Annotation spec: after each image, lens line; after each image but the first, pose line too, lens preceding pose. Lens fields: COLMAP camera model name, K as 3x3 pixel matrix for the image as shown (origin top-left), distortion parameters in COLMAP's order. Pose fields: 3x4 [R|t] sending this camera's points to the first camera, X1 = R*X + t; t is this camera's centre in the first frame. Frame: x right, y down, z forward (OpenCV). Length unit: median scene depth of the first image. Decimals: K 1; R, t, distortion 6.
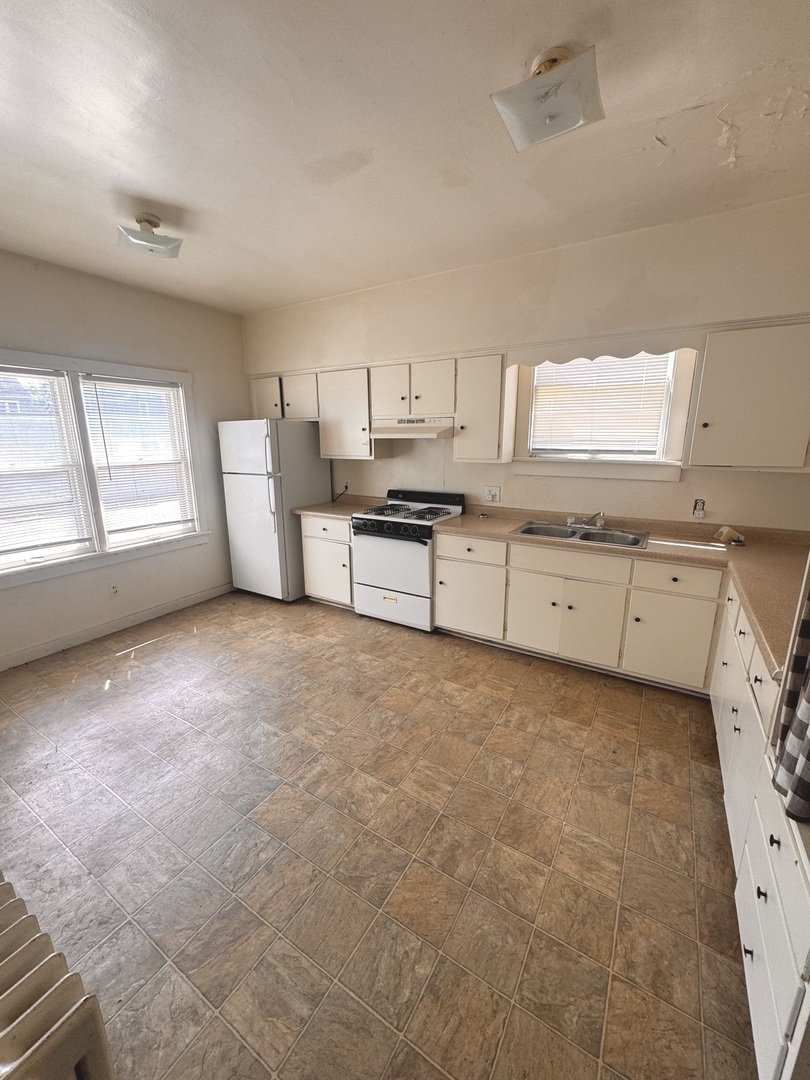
lens RADIAL K [[430.2, 0, 404.3], [0, 430.2, 539.4], [0, 0, 1]] dist [-0.001885, 0.000485]
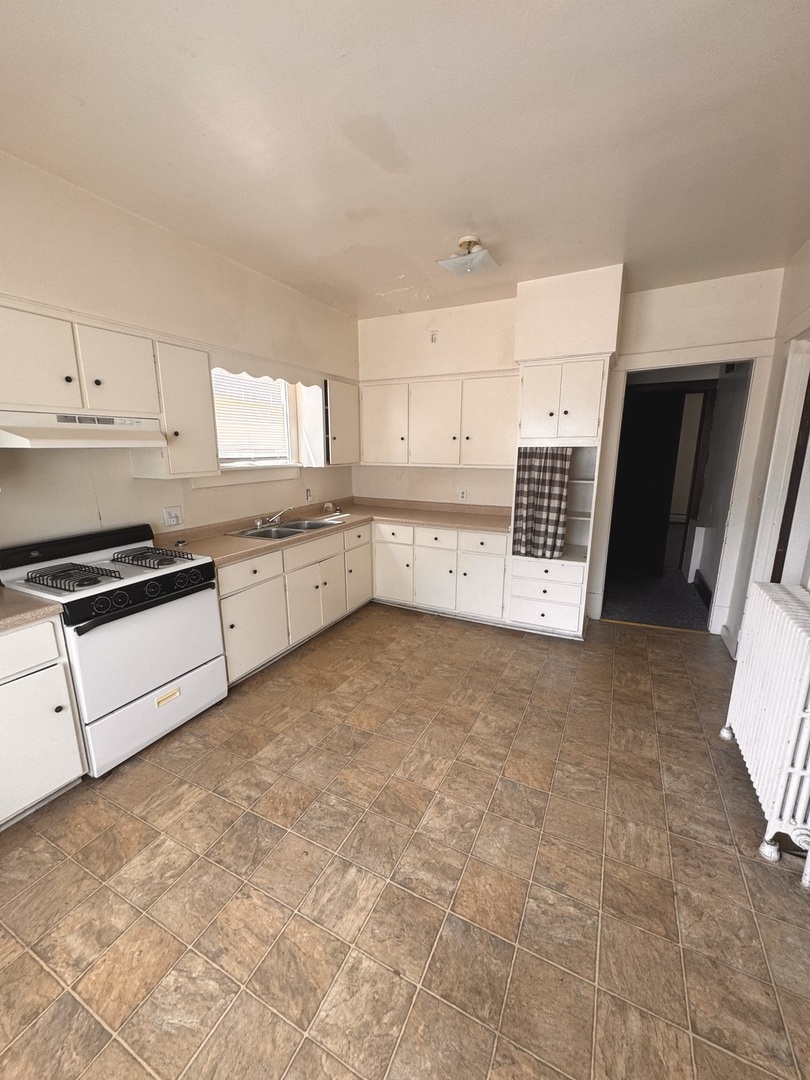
lens RADIAL K [[430.2, 0, 404.3], [0, 430.2, 539.4], [0, 0, 1]] dist [-0.001885, 0.000485]
pose [[-0.084064, -0.207695, 0.974575, -0.777280], [0.235177, 0.946272, 0.221949, -0.174649], [-0.968310, 0.247856, -0.030702, 0.758453]]
